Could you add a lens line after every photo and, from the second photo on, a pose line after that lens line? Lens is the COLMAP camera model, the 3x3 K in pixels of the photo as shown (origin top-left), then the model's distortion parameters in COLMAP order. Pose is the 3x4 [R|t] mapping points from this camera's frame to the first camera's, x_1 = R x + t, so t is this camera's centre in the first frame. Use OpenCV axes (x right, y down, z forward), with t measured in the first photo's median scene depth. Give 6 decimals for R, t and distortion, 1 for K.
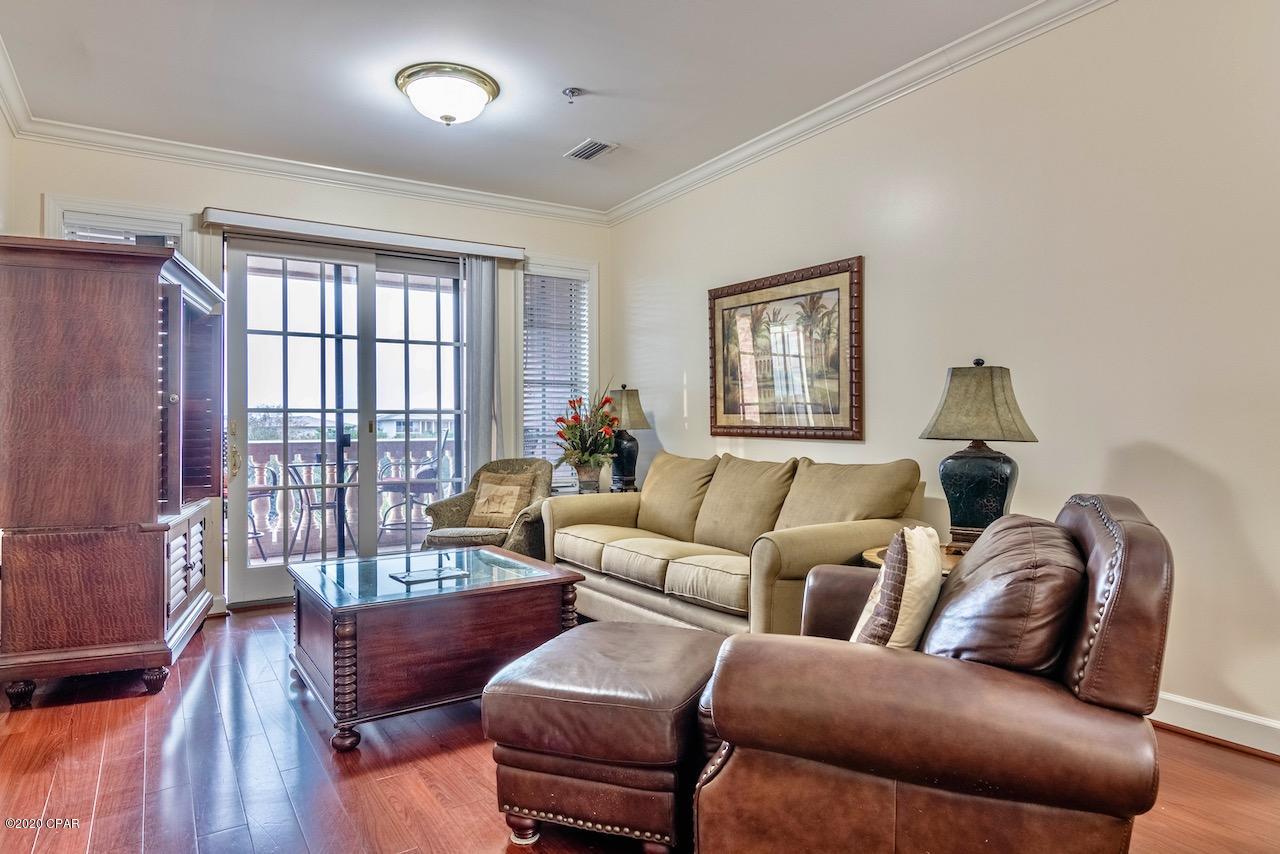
lens RADIAL K [[752.4, 0, 640.0], [0, 752.4, 427.0], [0, 0, 1]] dist [-0.003680, 0.000493]
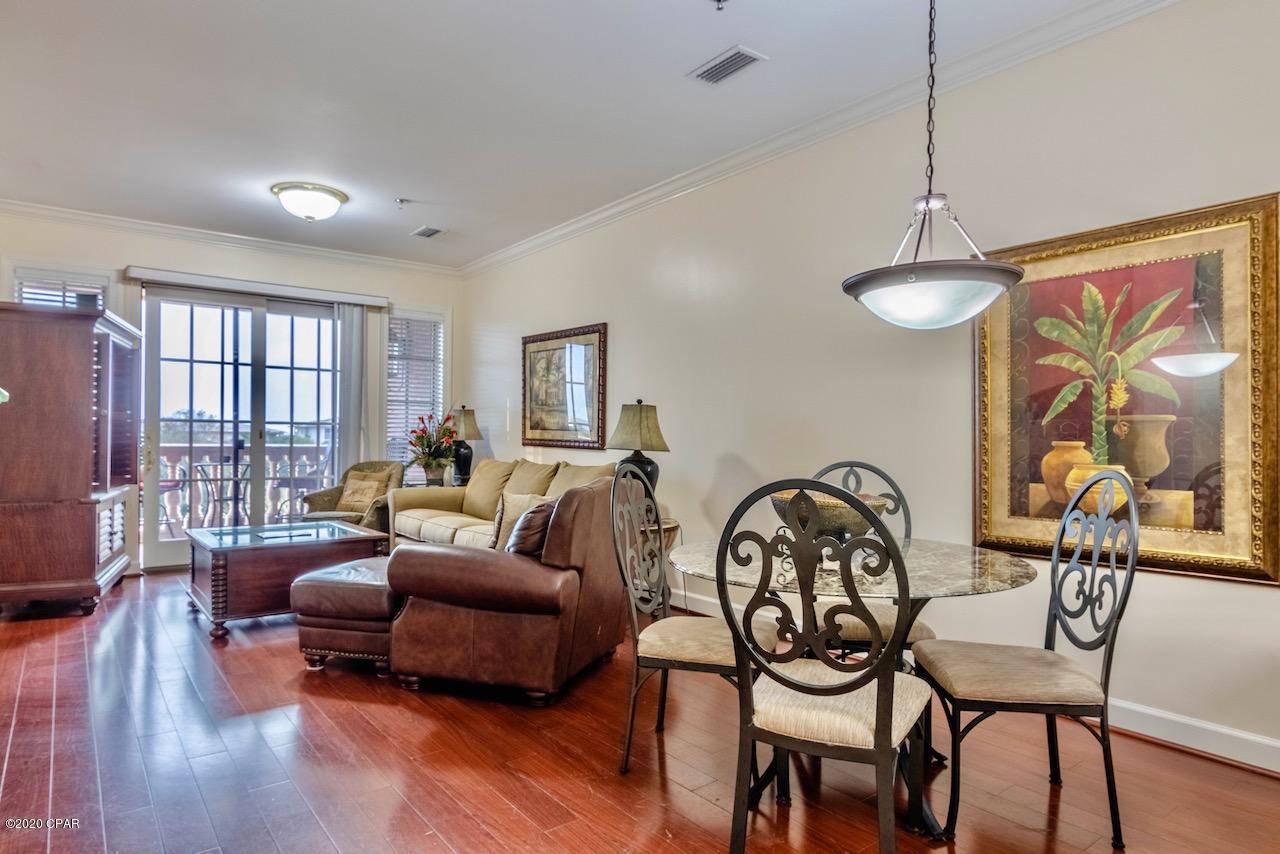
lens RADIAL K [[746.3, 0, 636.4], [0, 746.3, 445.6], [0, 0, 1]] dist [0.000890, -0.000227]
pose [[0.996655, 0.017055, 0.079930, 0.226598], [-0.017809, 0.999803, 0.008738, -0.004411], [-0.079765, -0.010132, 0.996762, -0.407632]]
